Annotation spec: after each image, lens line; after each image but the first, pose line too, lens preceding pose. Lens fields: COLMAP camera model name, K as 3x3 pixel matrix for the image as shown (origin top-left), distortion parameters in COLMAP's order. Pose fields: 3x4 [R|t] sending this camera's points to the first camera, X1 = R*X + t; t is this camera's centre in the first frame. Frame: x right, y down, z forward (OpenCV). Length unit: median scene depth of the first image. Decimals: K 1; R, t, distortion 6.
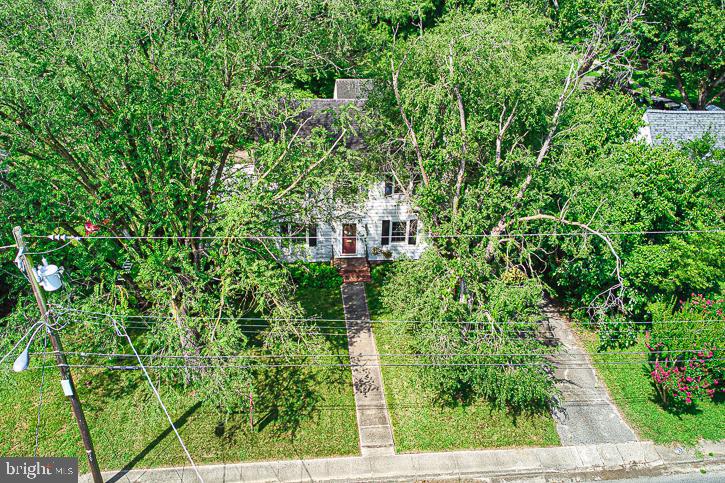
lens RADIAL K [[627.1, 0, 364.2], [0, 627.1, 241.3], [0, 0, 1]] dist [0.125871, -0.240107]
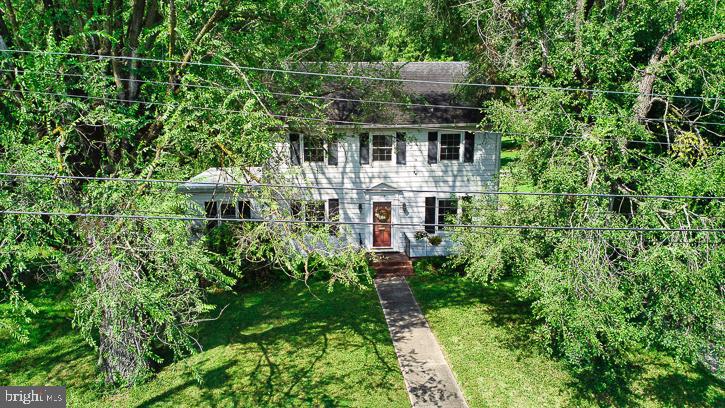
lens RADIAL K [[539.0, 0, 360.6], [0, 539.0, 206.1], [0, 0, 1]] dist [0.126526, -0.265742]
pose [[0.999206, -0.029892, -0.026355, -0.043806], [0.020156, 0.949587, -0.312855, 0.240031], [0.034378, 0.312076, 0.949435, 0.525516]]
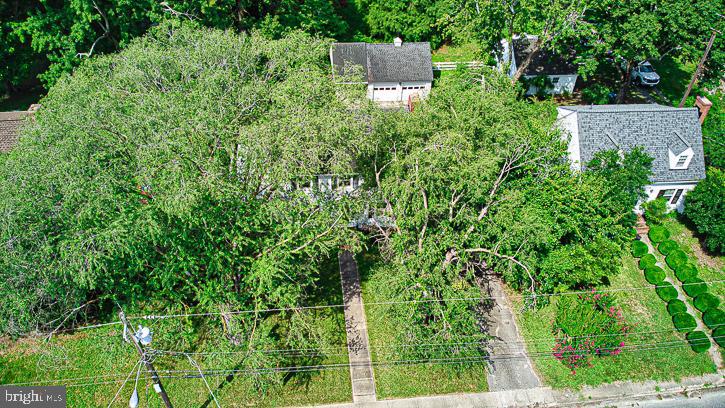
lens RADIAL K [[530.7, 0, 364.3], [0, 530.7, 200.1], [0, 0, 1]] dist [0.135112, -0.249300]
pose [[0.999873, -0.001570, 0.015862, 0.001228], [-0.001632, 0.979815, 0.199898, -0.357568], [-0.015856, -0.199899, 0.979688, -0.130371]]
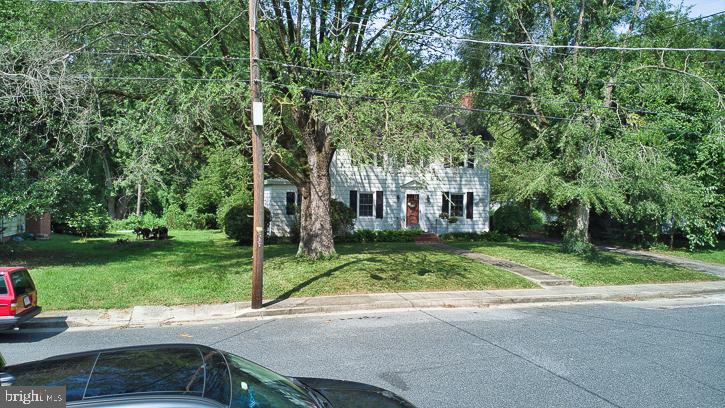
lens RADIAL K [[536.9, 0, 360.8], [0, 536.9, 205.1], [0, 0, 1]] dist [0.176245, -0.394044]
pose [[0.984851, -0.021526, 0.172063, -0.357924], [0.098632, 0.885655, -0.453748, 0.522952], [-0.142621, 0.463845, 0.874361, 0.319426]]
